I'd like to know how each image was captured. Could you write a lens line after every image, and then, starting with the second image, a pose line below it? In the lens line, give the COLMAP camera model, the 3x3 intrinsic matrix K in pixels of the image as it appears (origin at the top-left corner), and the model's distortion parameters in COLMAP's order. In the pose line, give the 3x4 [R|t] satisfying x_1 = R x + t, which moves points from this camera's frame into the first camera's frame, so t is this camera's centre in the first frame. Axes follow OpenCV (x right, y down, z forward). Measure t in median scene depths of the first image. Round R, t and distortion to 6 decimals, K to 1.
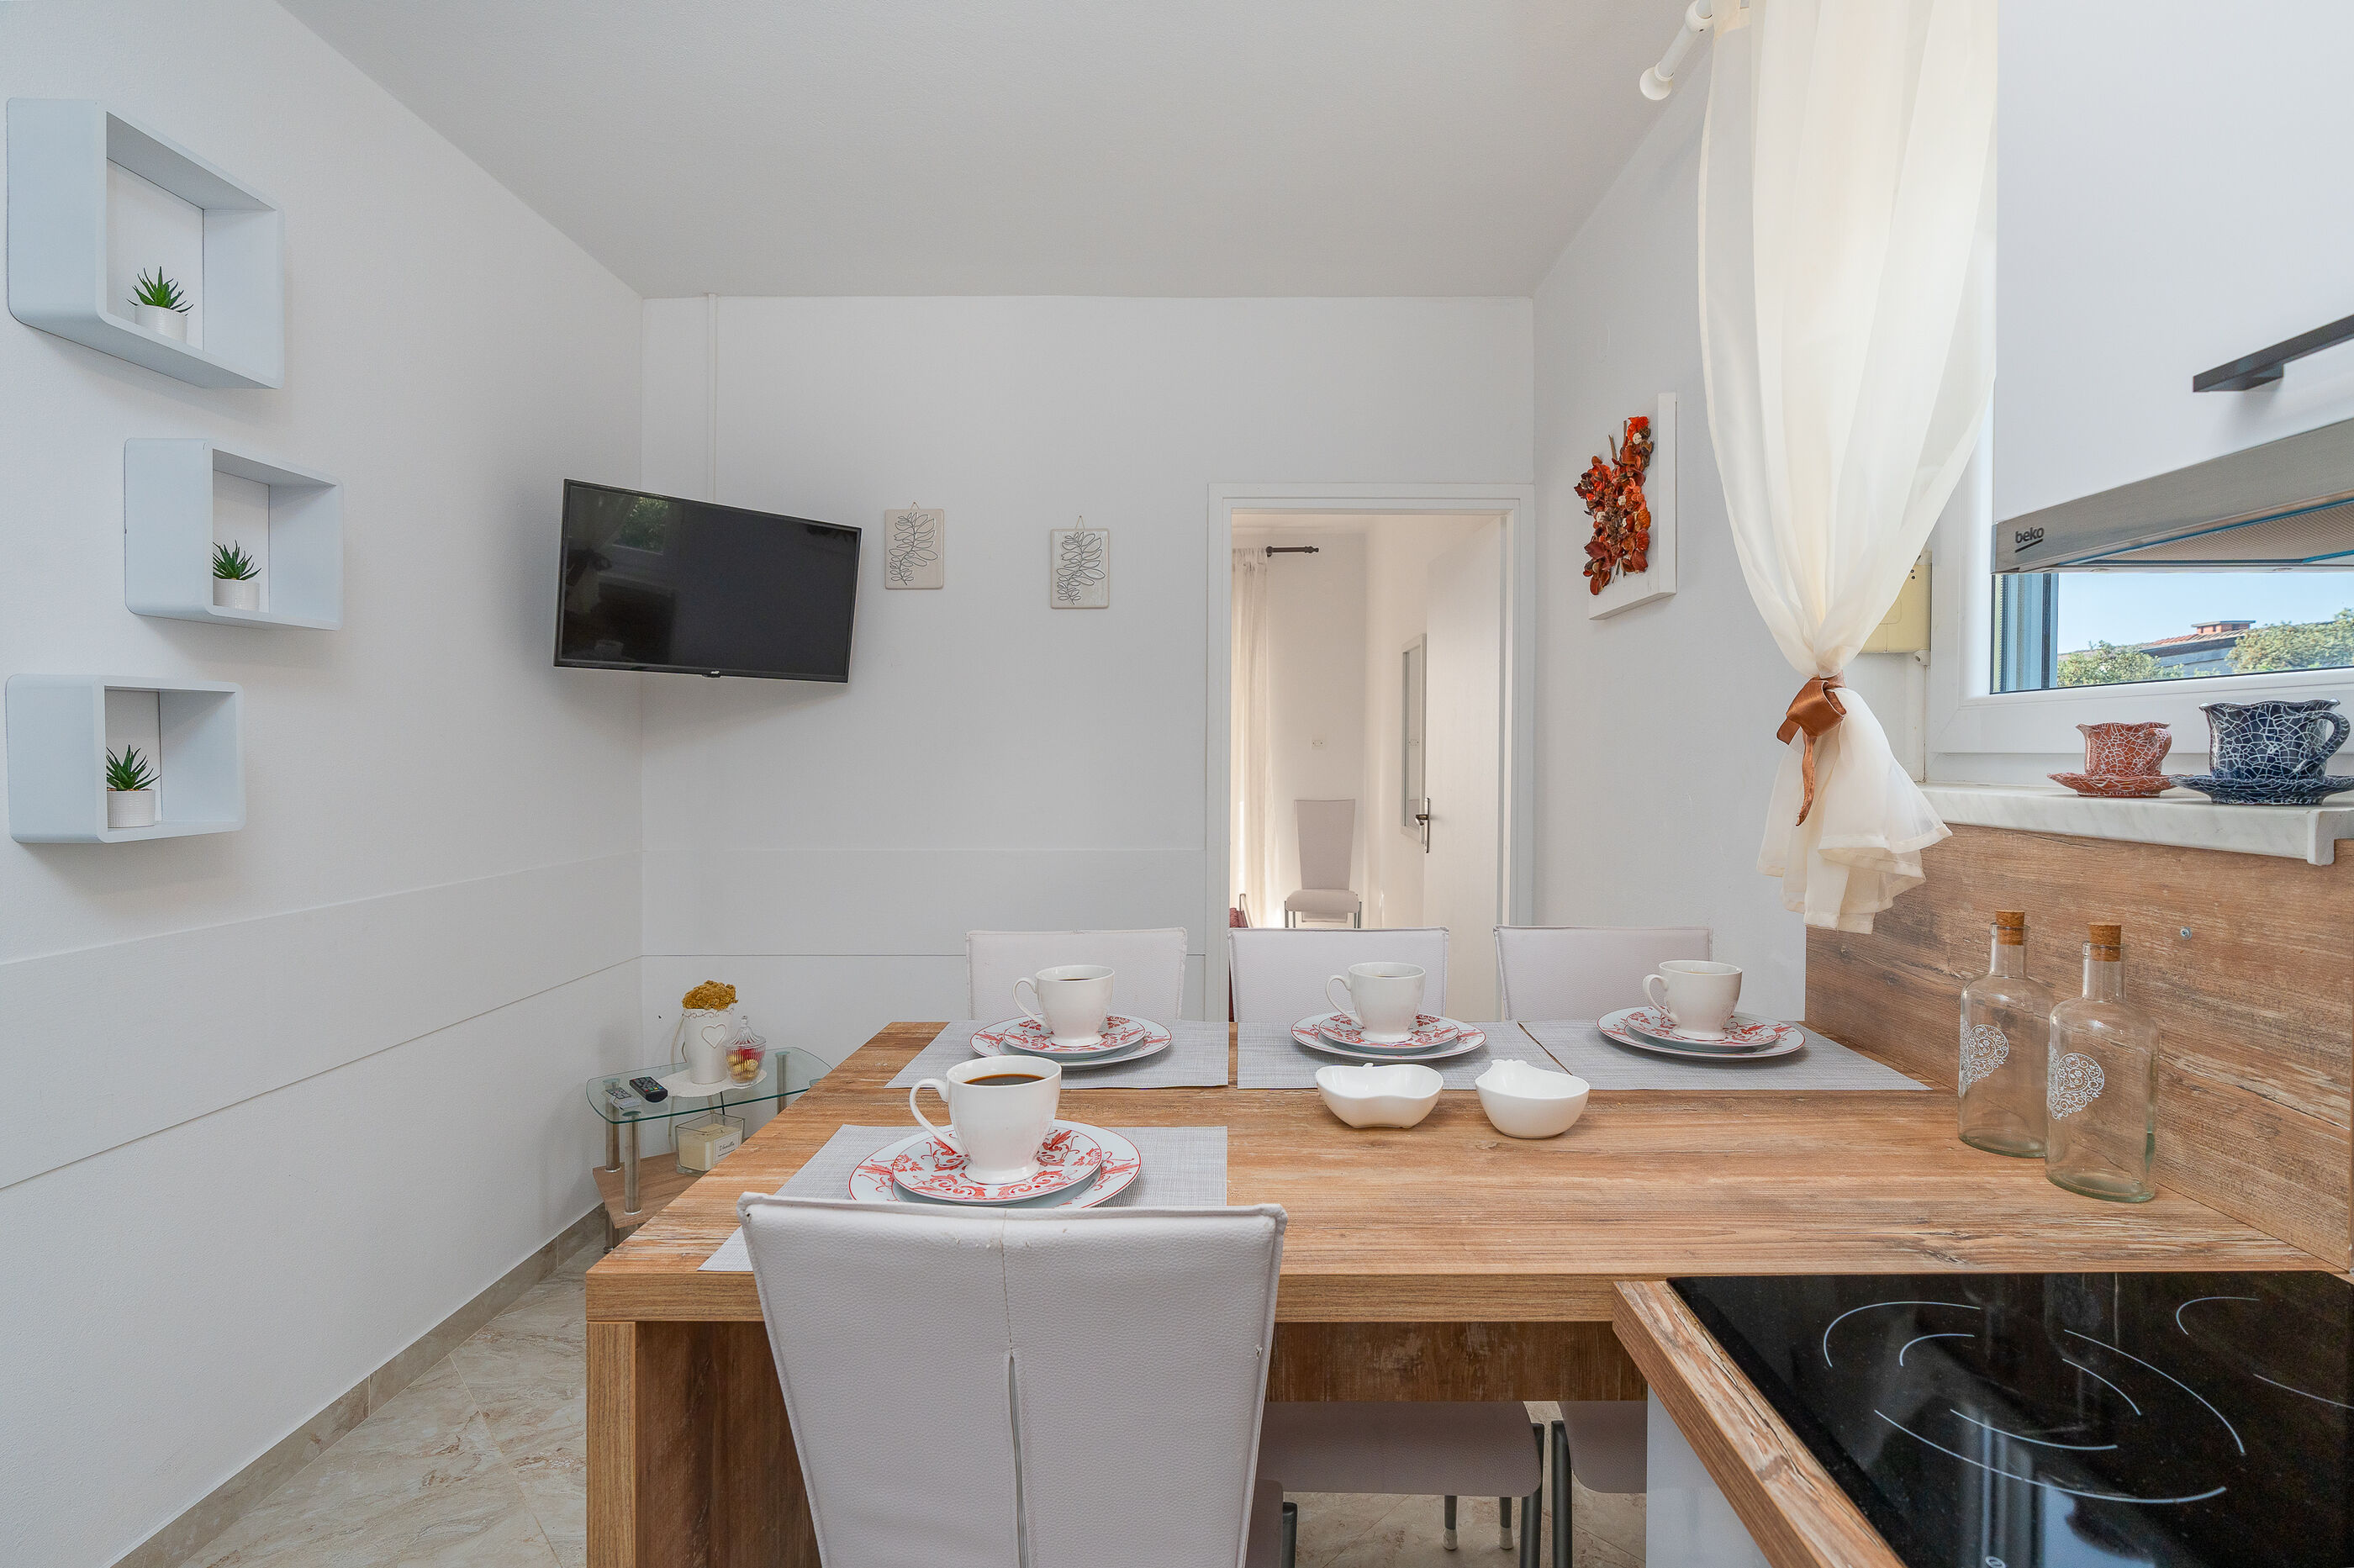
lens RADIAL K [[1072.6, 0, 1210.5], [0, 1072.6, 760.1], [0, 0, 1]] dist [-0.013448, 0.003164]
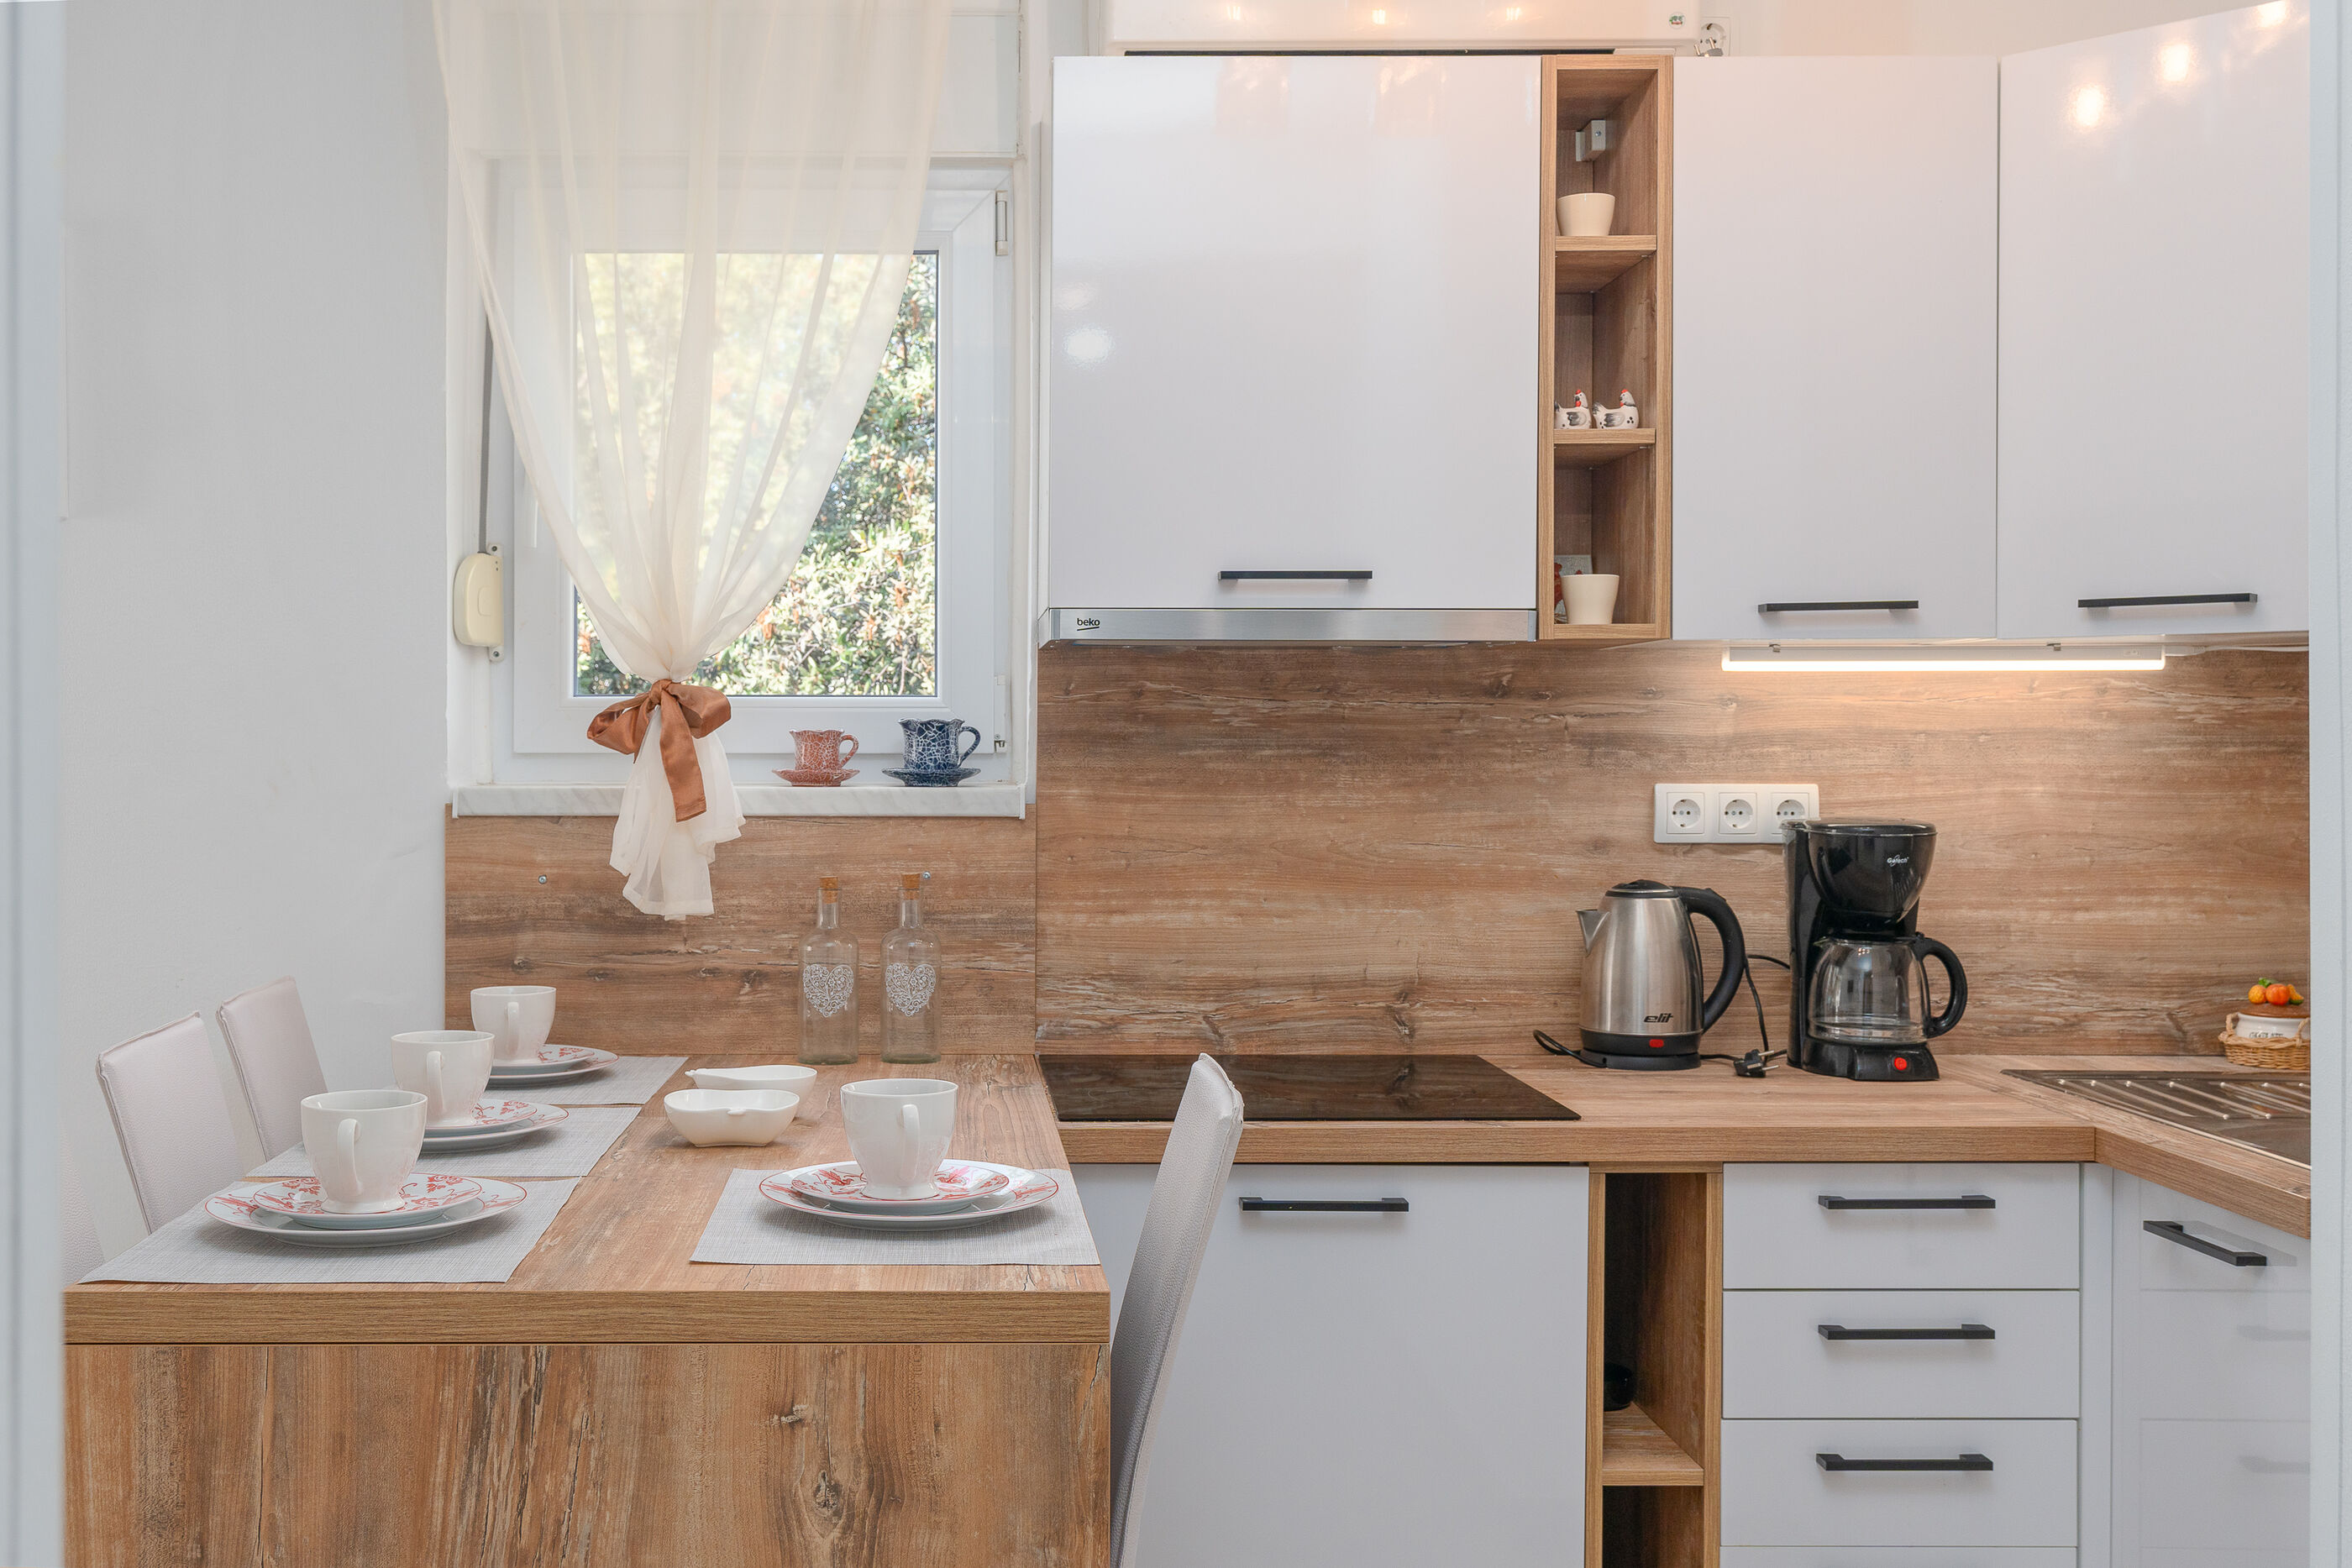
lens RADIAL K [[2376.9, 0, 935.2], [0, 2376.9, 732.0], [0, 0, 1]] dist [0.000569, 0.000000]
pose [[-0.006944, 0.009227, 0.999933, -2.094926], [0.006670, 0.999936, -0.009181, -0.004443], [-0.999954, 0.006606, -0.007005, 0.893390]]
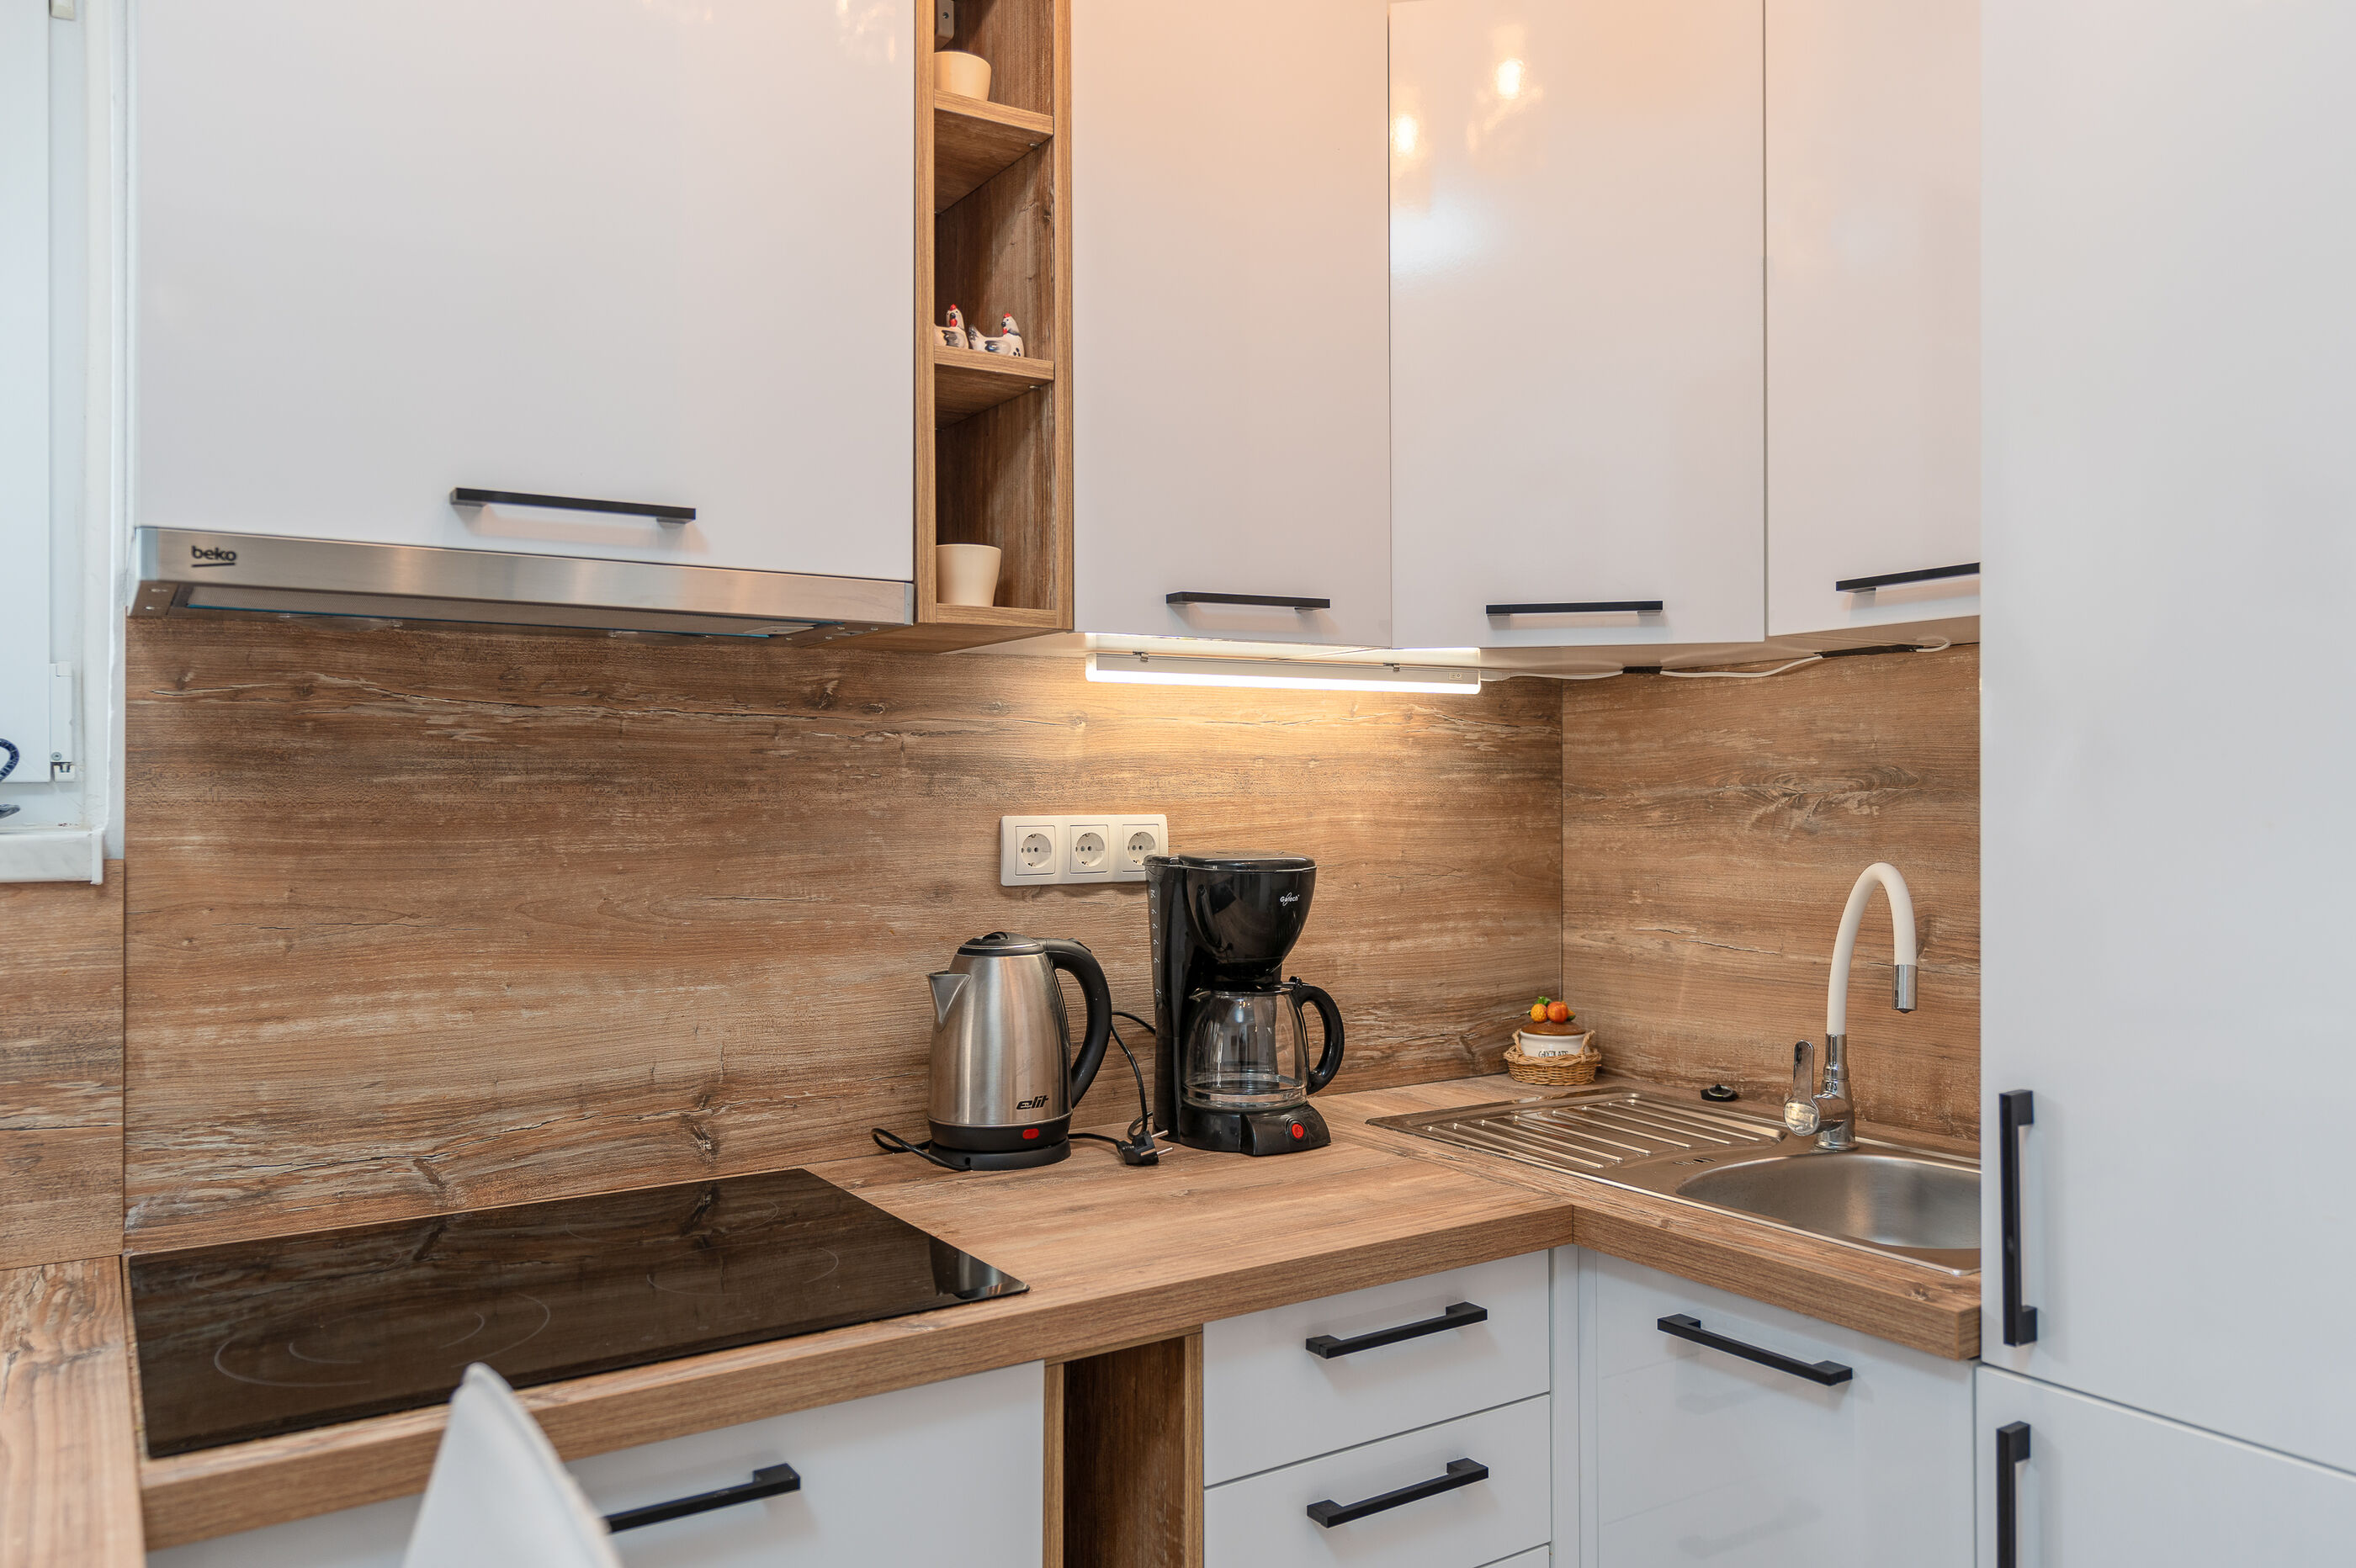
lens RADIAL K [[1697.1, 0, 1226.1], [0, 1697.1, 791.4], [0, 0, 1]] dist [0.008228, -0.004072]
pose [[-0.562999, 0.009412, 0.826404, -0.763815], [0.013888, 0.999902, -0.001927, 0.019394], [-0.826341, 0.010393, -0.563074, 0.786321]]
